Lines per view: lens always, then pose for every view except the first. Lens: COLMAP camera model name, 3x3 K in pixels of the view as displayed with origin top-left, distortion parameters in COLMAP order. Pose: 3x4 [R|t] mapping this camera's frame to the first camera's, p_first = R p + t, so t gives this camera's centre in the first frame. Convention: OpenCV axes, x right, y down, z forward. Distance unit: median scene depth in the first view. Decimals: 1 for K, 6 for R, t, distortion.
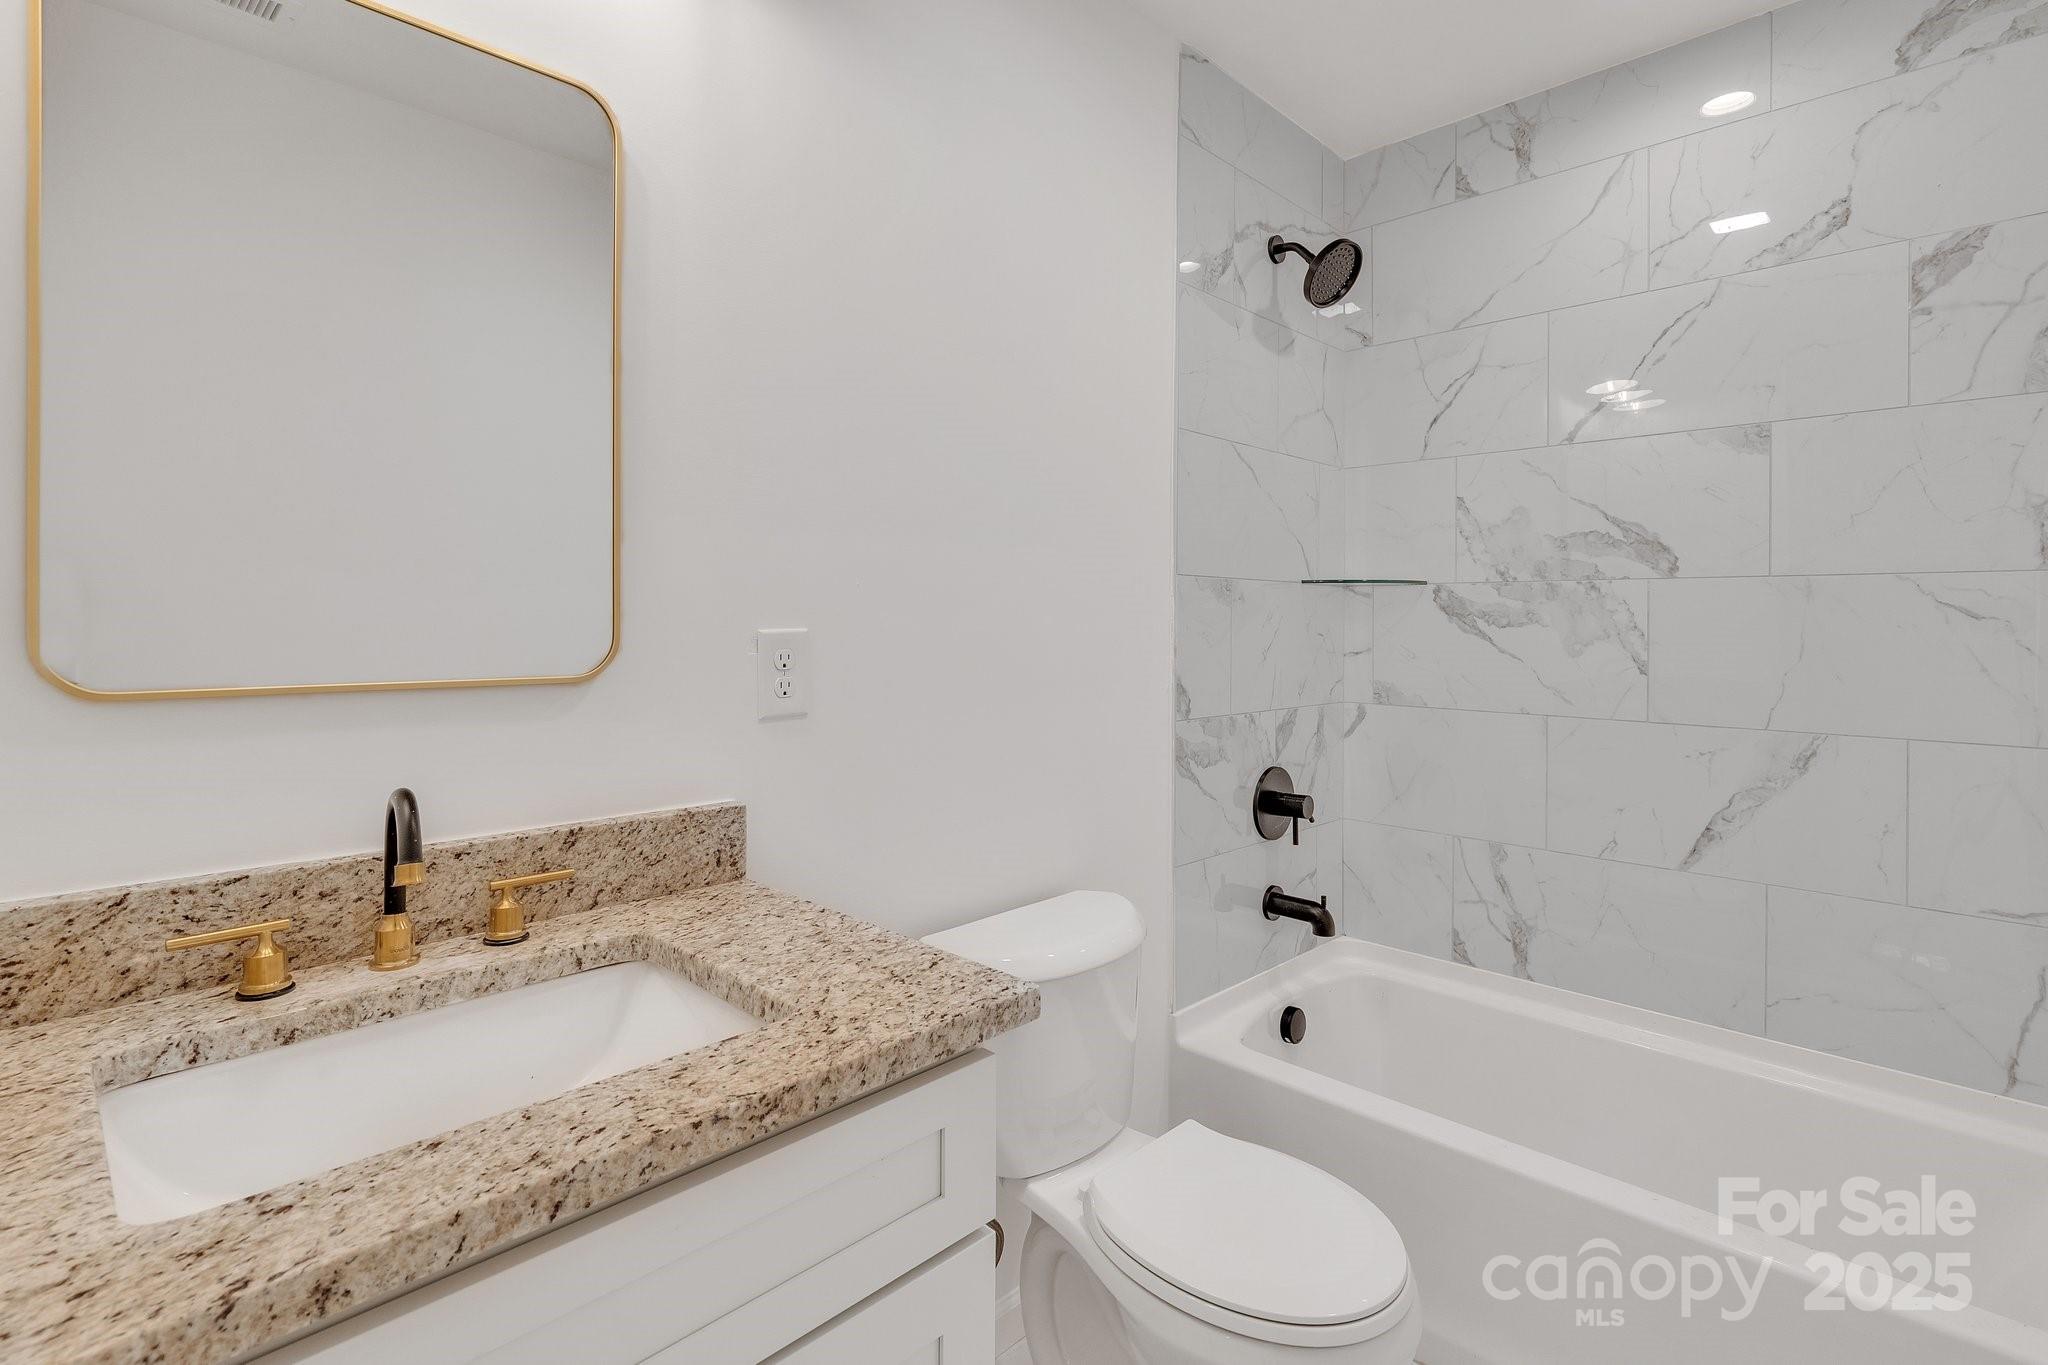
lens RADIAL K [[948.2, 0, 1015.2], [0, 948.2, 674.5], [0, 0, 1]] dist [0.001437, -0.000093]
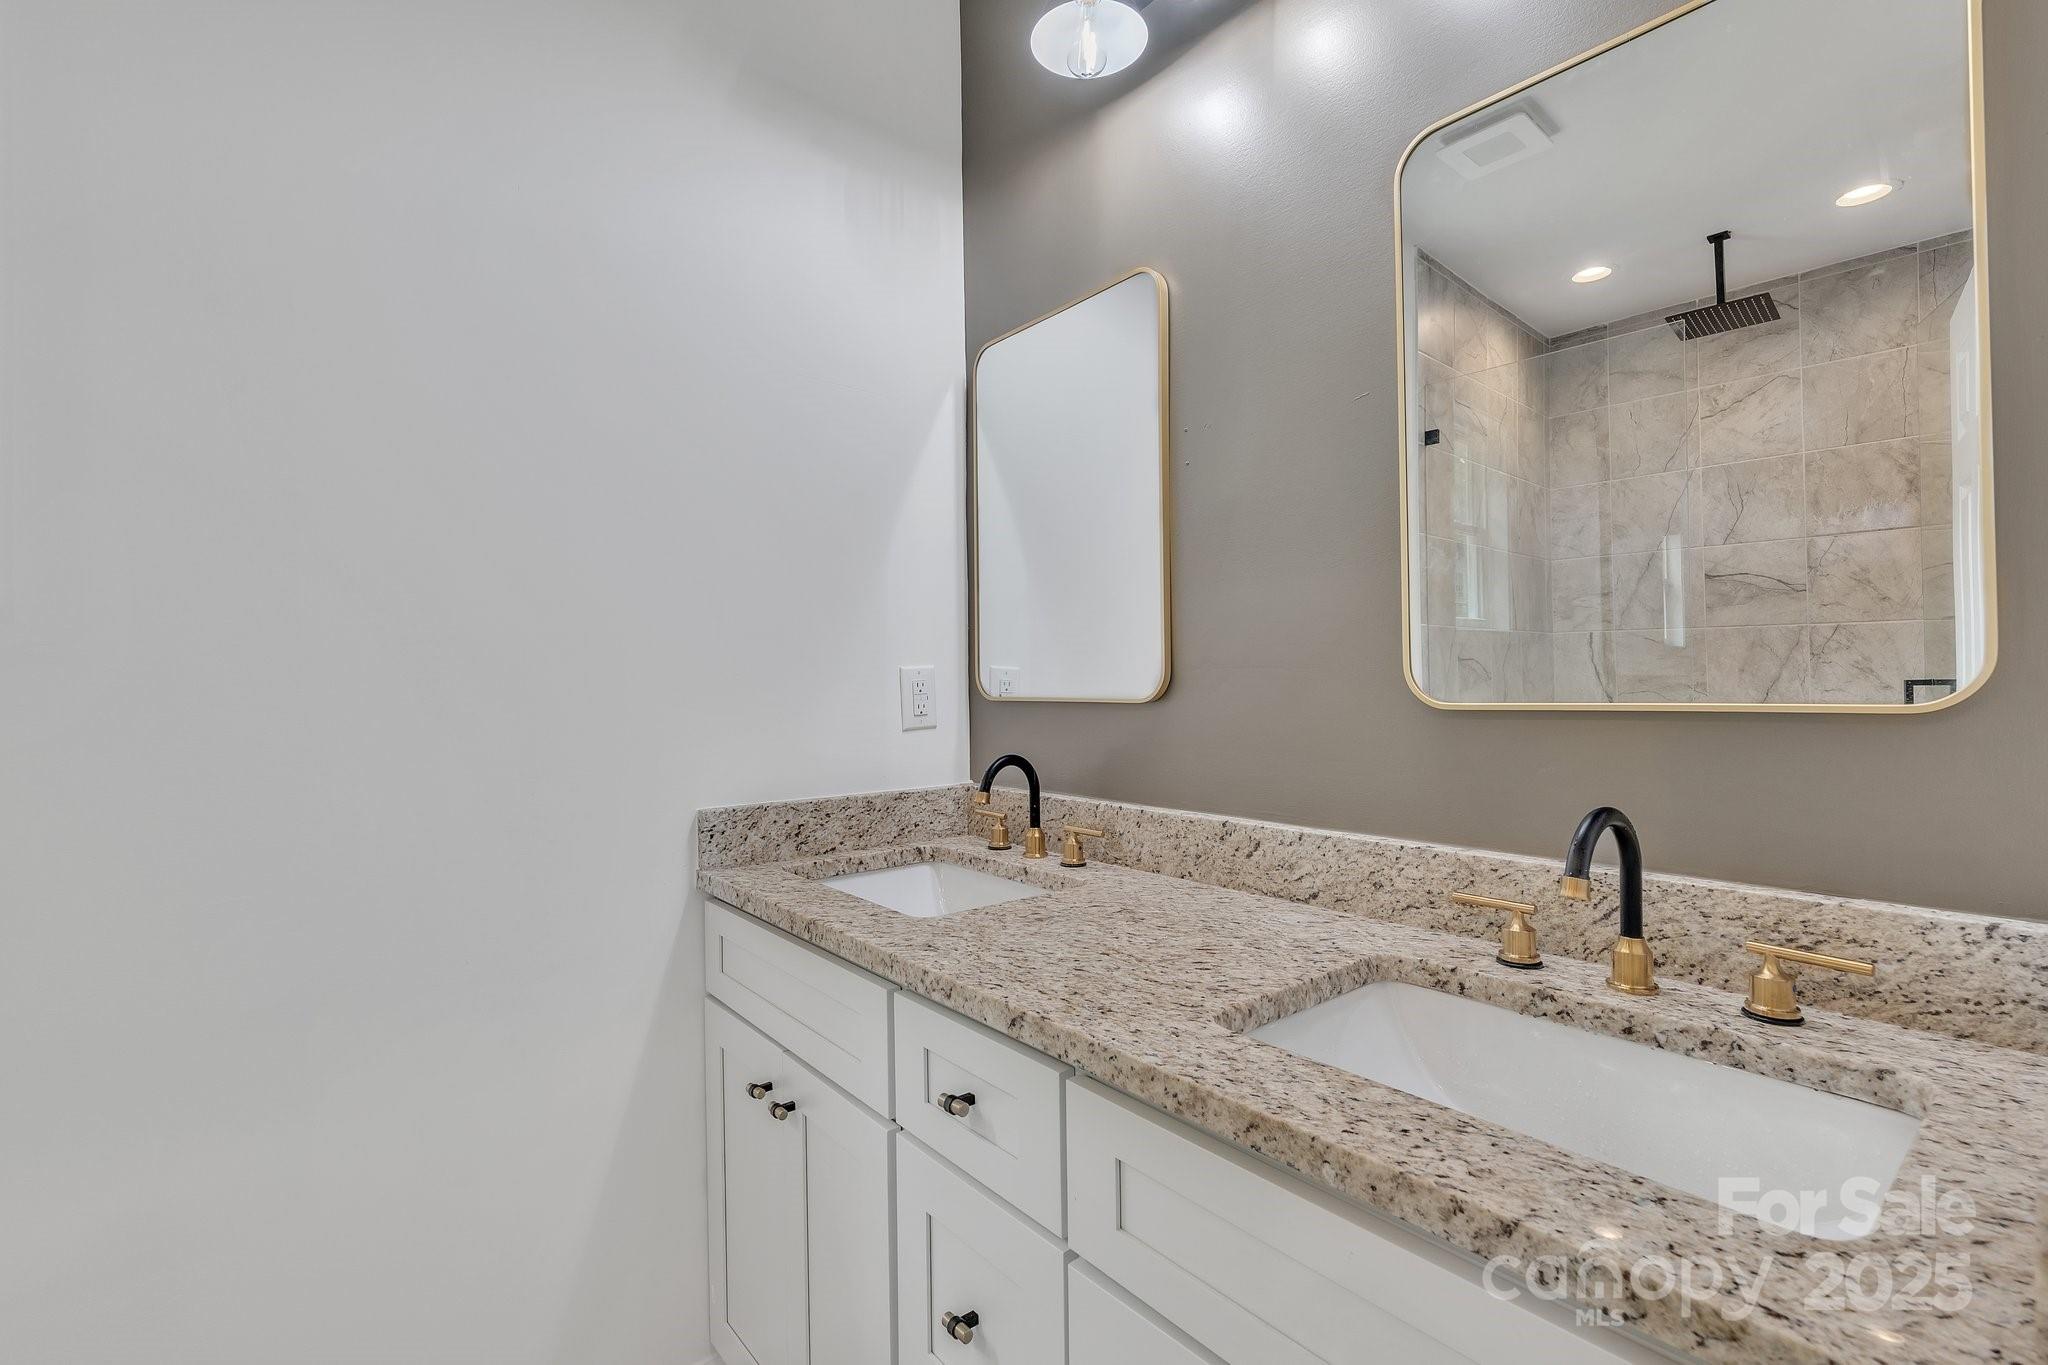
lens RADIAL K [[948.2, 0, 1015.2], [0, 948.2, 674.5], [0, 0, 1]] dist [0.001437, -0.000093]
pose [[-0.163416, -0.005504, -0.986542, 1.188657], [-0.014300, 0.999893, -0.003210, -0.037249], [0.986454, 0.013583, -0.163478, 1.320954]]
